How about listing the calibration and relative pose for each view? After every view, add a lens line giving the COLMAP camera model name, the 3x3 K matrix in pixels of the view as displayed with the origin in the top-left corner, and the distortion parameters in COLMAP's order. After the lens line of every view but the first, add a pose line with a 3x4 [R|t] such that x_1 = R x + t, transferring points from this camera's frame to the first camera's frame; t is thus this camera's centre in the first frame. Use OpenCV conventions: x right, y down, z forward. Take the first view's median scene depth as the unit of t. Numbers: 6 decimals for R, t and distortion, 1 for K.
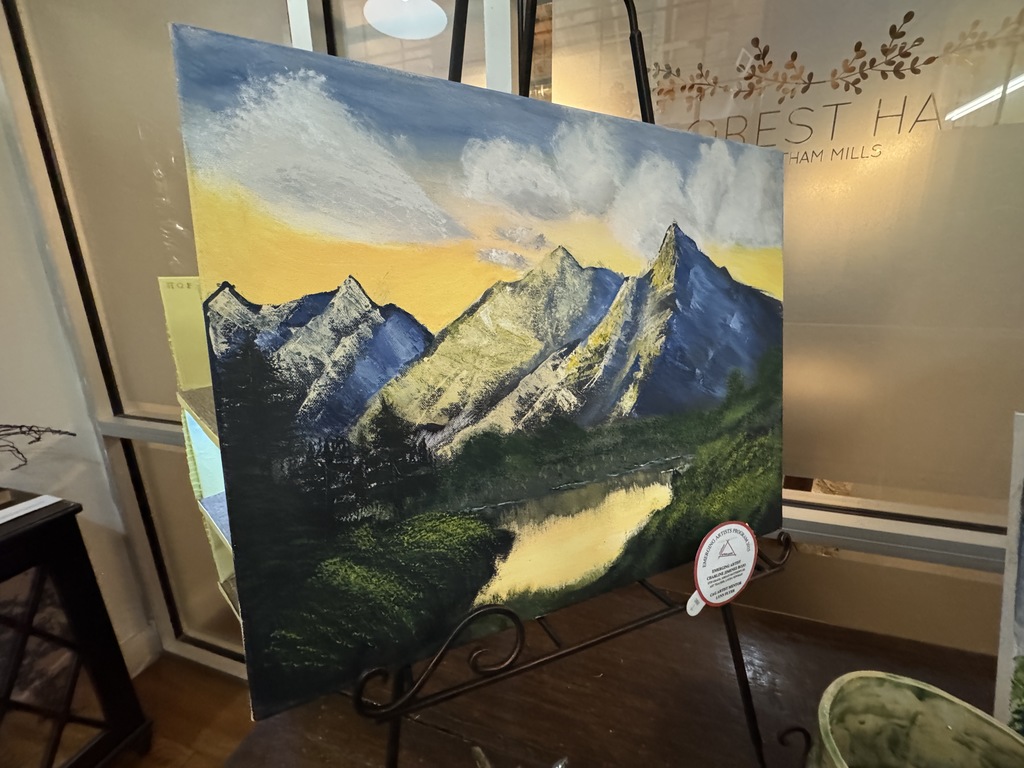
lens RADIAL K [[408.5, 0, 512.8], [0, 408.5, 382.6], [0, 0, 1]] dist [-0.010064, 0.001187]
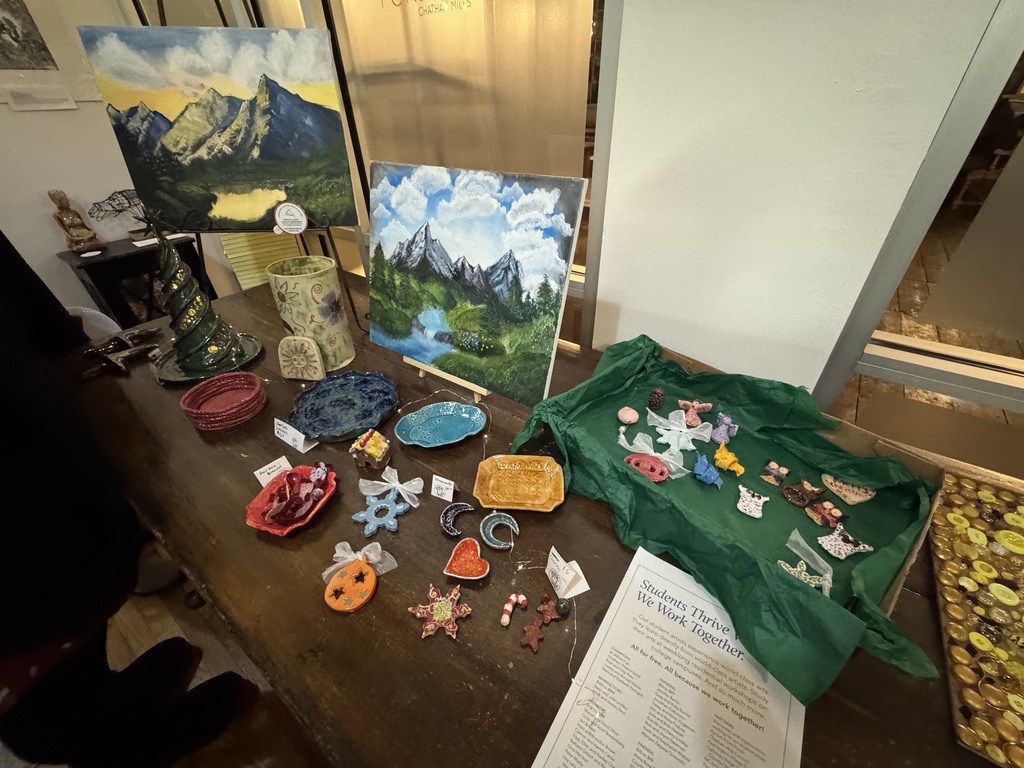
lens RADIAL K [[408.5, 0, 514.8], [0, 408.5, 383.8], [0, 0, 1]] dist [-0.010064, 0.001187]
pose [[0.950993, 0.173492, -0.255953, 3.167073], [-0.070655, 0.927786, 0.366361, 0.394689], [0.301031, -0.330323, 0.894577, -1.552432]]
